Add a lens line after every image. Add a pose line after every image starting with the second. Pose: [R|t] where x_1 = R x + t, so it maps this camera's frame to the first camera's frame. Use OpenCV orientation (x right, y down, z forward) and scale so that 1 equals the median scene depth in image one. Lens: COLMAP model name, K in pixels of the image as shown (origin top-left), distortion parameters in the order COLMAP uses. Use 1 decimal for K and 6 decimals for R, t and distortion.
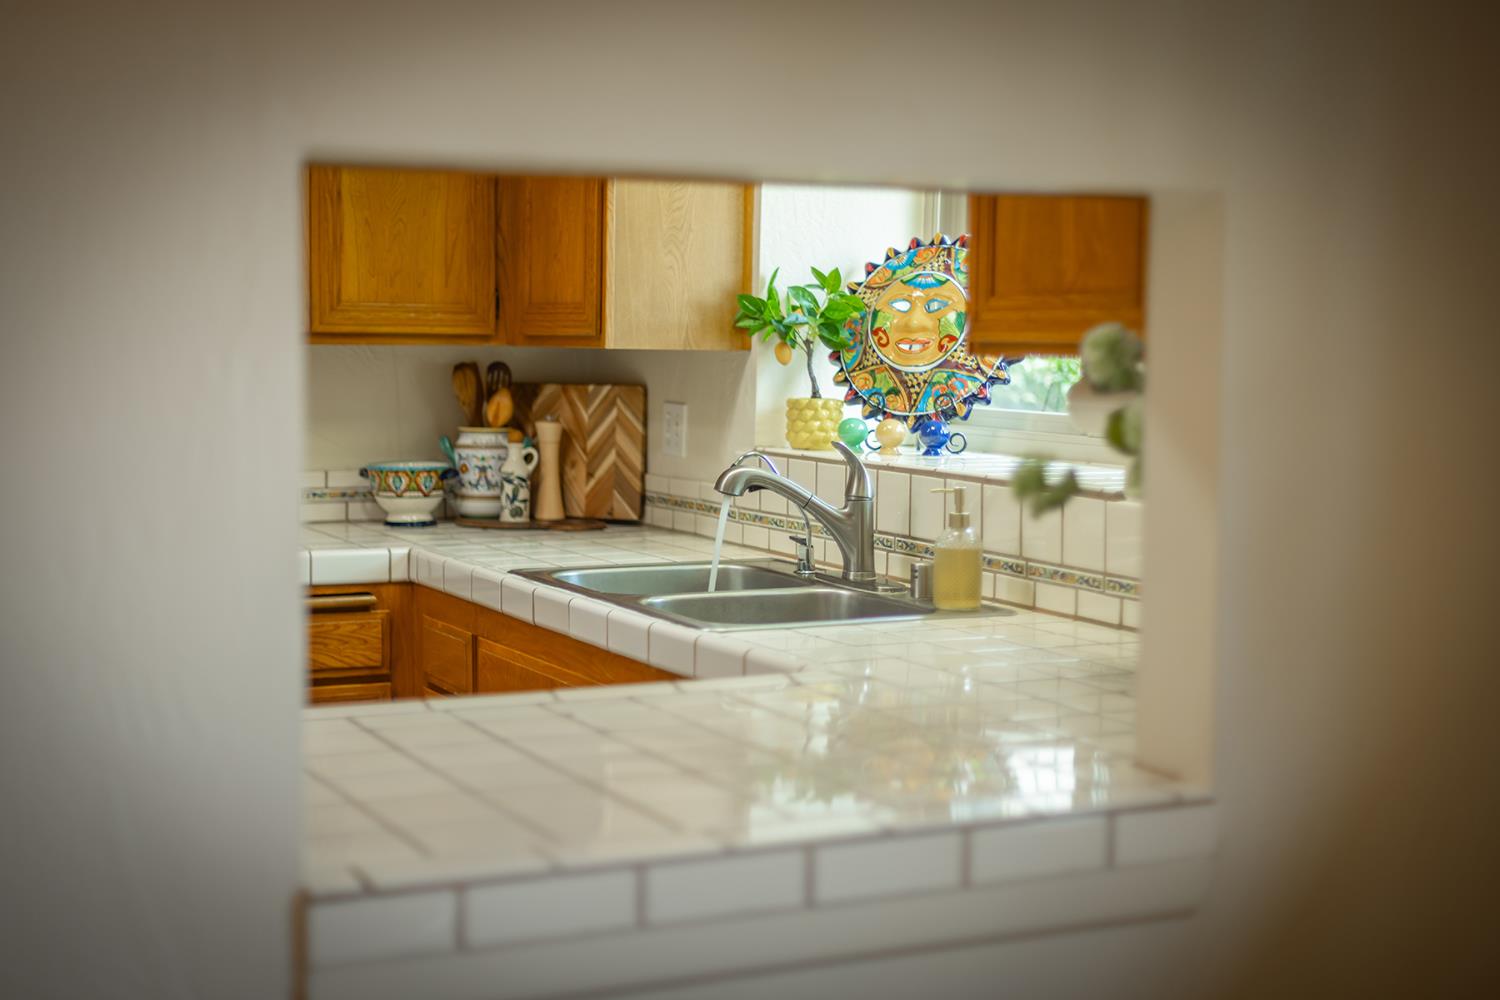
lens RADIAL K [[2121.0, 0, 750.0], [0, 2121.0, 500.0], [0, 0, 1]] dist [0.028904, 0.040201]
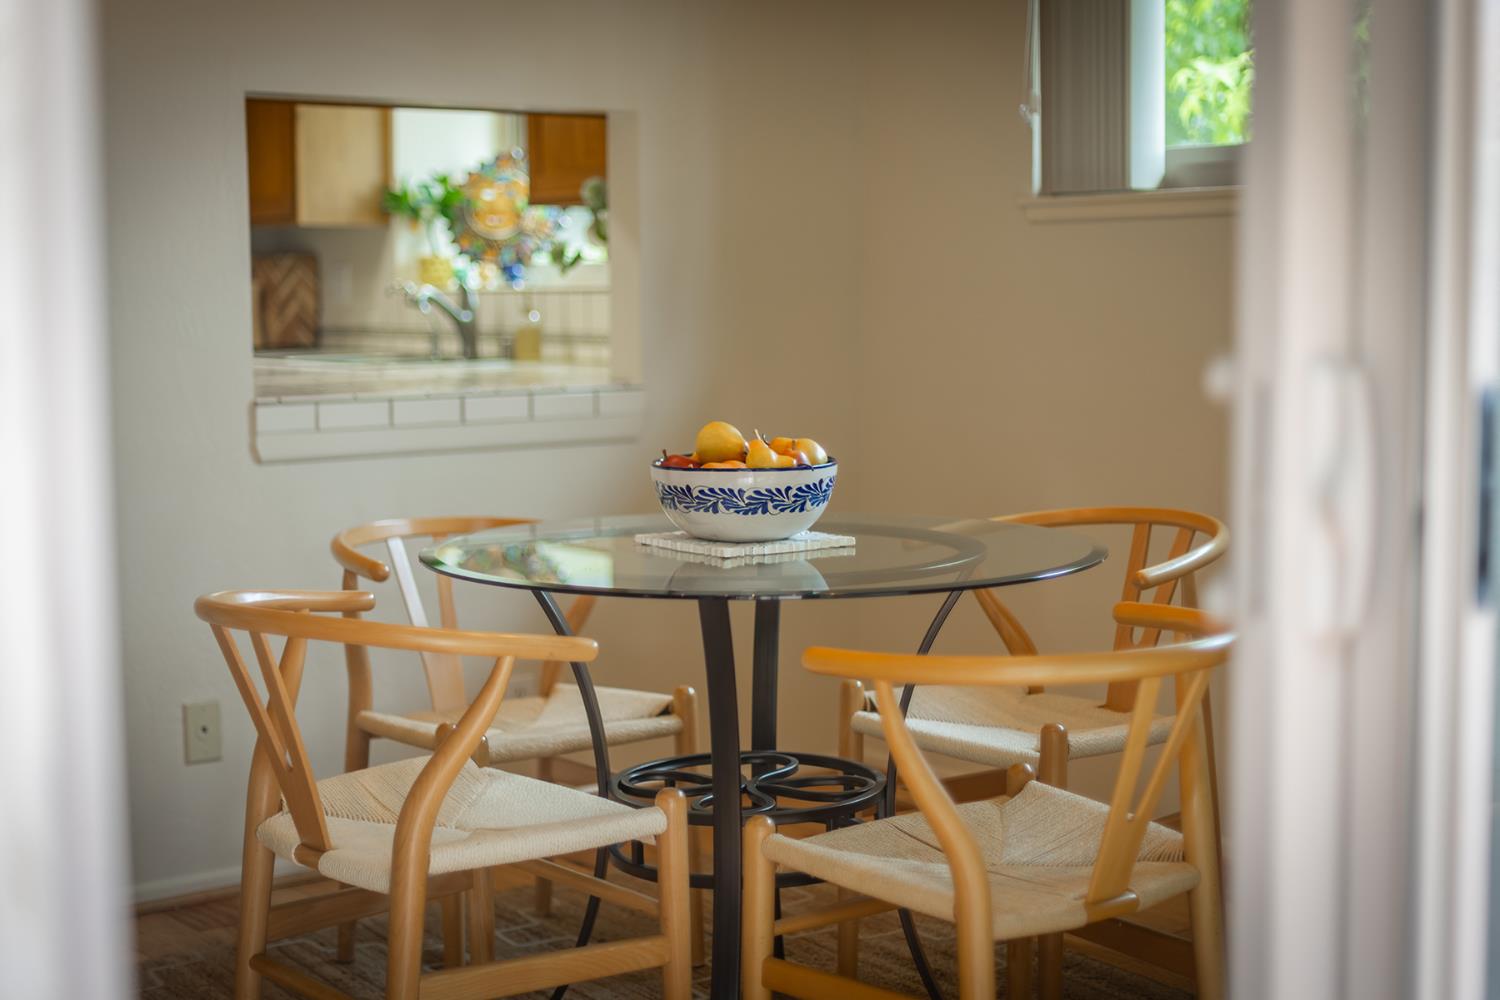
lens RADIAL K [[2121.0, 0, 750.0], [0, 2121.0, 500.0], [0, 0, 1]] dist [0.028904, 0.040201]
pose [[0.980736, -0.037632, 0.191678, -0.053098], [0.033265, 0.999110, 0.025948, 0.107921], [-0.192484, -0.019072, 0.981115, -0.633854]]
